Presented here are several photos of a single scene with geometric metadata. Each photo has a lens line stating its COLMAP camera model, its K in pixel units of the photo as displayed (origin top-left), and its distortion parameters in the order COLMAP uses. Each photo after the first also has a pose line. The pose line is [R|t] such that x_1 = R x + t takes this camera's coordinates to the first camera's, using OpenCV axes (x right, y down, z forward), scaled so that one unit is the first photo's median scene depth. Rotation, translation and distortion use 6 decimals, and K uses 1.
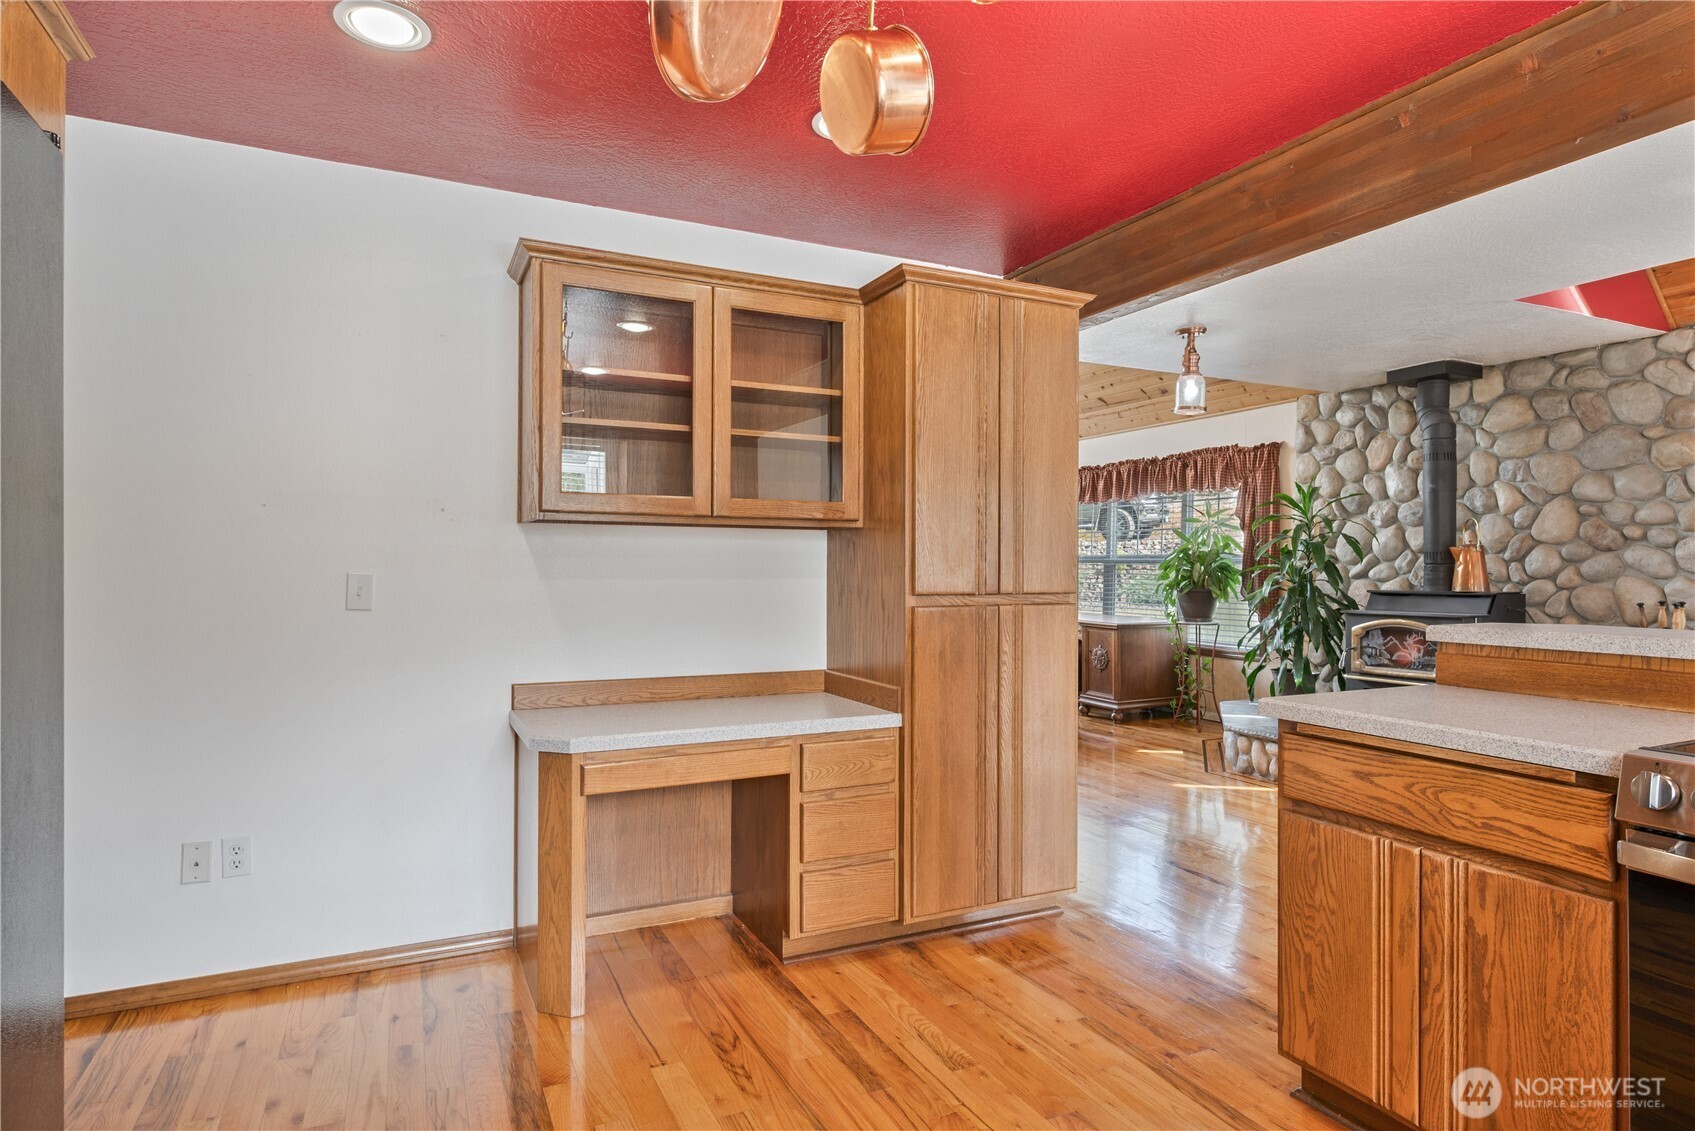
lens RADIAL K [[936.5, 0, 847.5], [0, 936.5, 565.5], [0, 0, 1]] dist [0.001670, -0.000741]
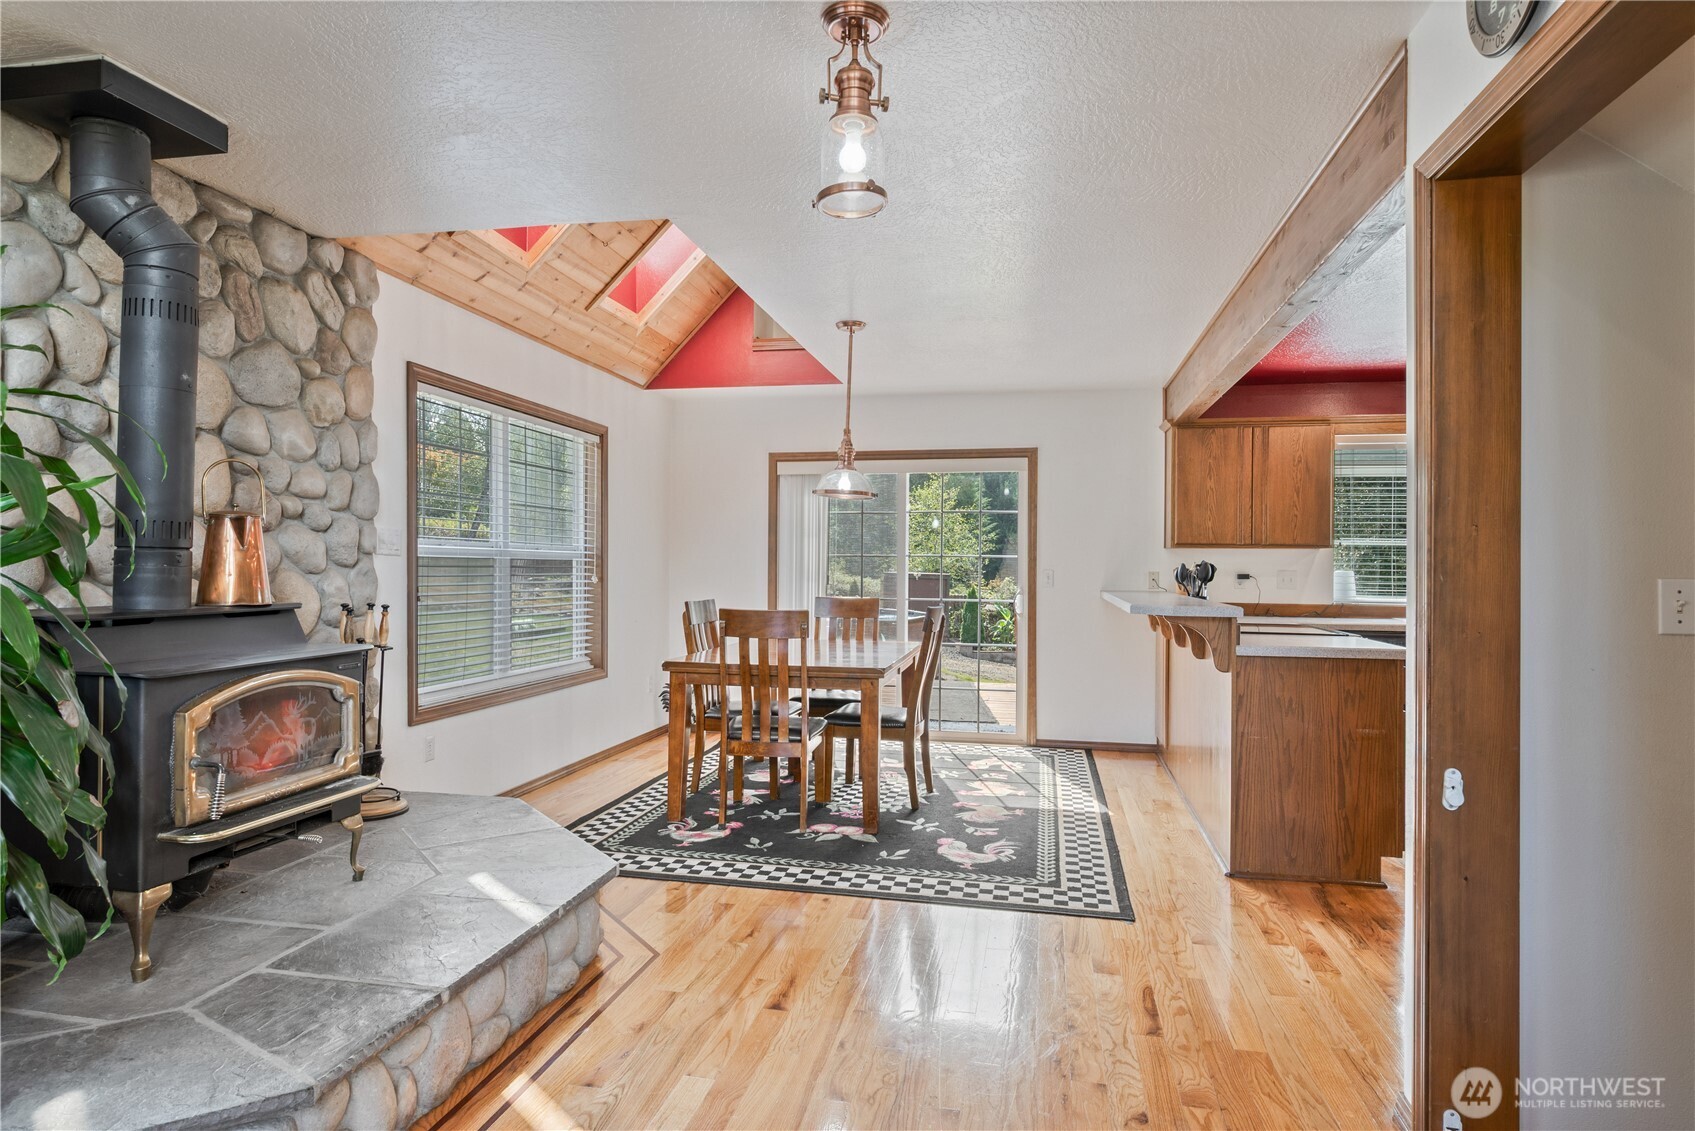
lens RADIAL K [[936.5, 0, 847.5], [0, 936.5, 565.5], [0, 0, 1]] dist [0.001670, -0.000741]
pose [[-0.792137, -0.011701, 0.610232, 0.213689], [-0.013629, 0.999906, 0.001481, 0.002186], [-0.610192, -0.007144, -0.792222, 2.816033]]
